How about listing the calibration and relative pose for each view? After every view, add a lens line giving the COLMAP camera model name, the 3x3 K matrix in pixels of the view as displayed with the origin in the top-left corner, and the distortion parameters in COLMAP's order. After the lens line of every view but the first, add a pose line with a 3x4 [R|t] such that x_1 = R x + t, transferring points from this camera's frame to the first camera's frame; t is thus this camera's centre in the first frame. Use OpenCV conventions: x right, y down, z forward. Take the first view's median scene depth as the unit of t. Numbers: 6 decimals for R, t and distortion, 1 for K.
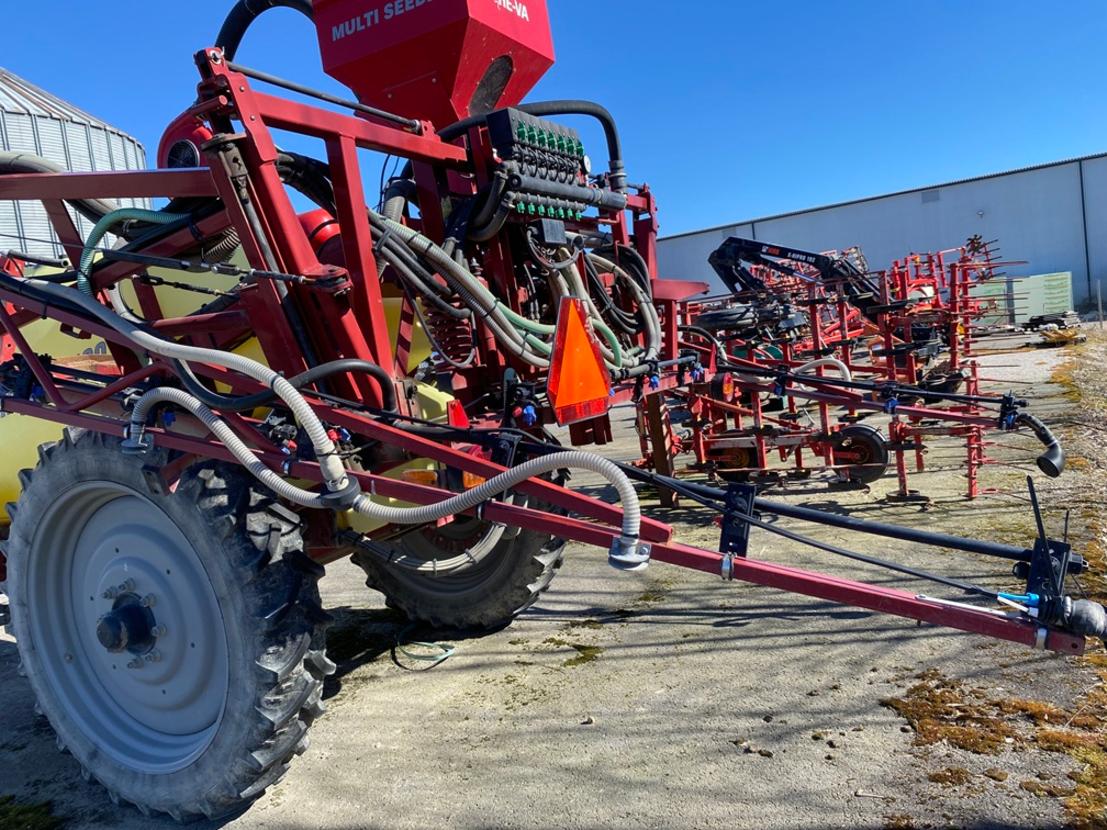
lens RADIAL K [[847.0, 0, 551.6], [0, 847.0, 412.0], [0, 0, 1]] dist [0.030539, -0.037668]
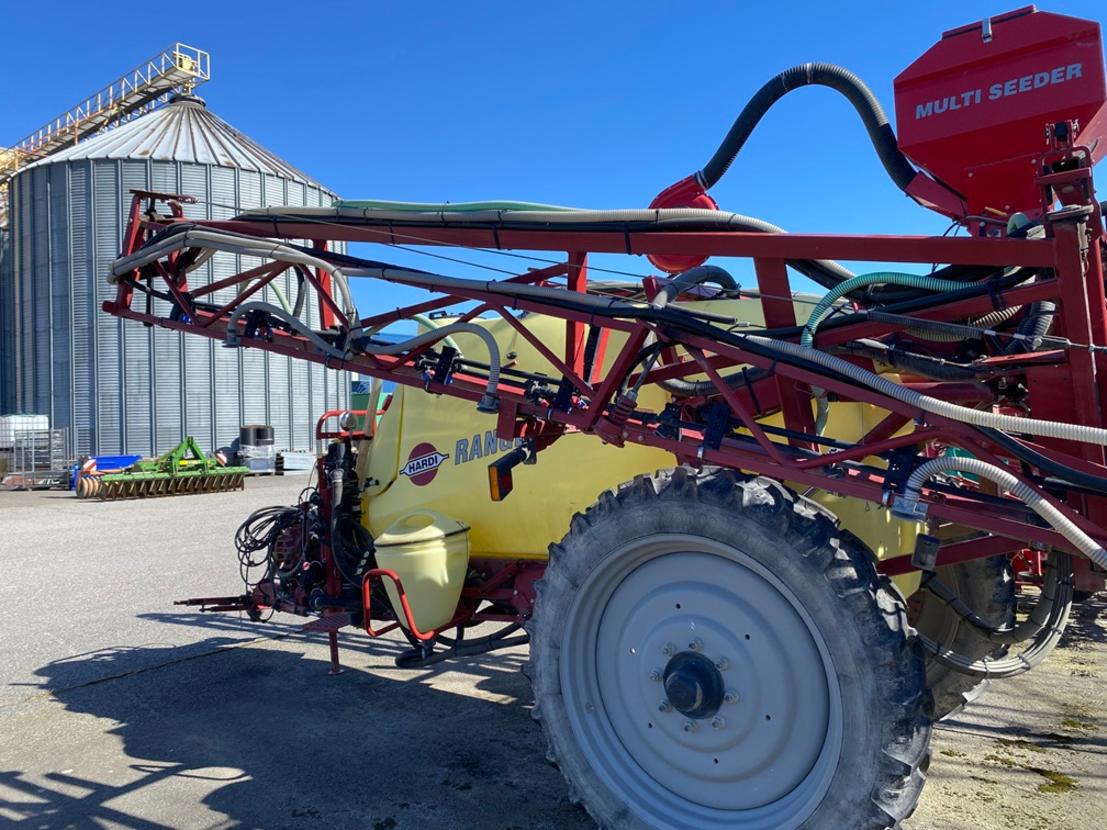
lens RADIAL K [[847.0, 0, 551.6], [0, 847.0, 412.0], [0, 0, 1]] dist [0.030539, -0.037668]
pose [[0.984057, 0.094273, -0.150812, -0.513415], [-0.106861, 0.991237, -0.077648, 0.029910], [0.142170, 0.092526, 0.985508, -0.014533]]
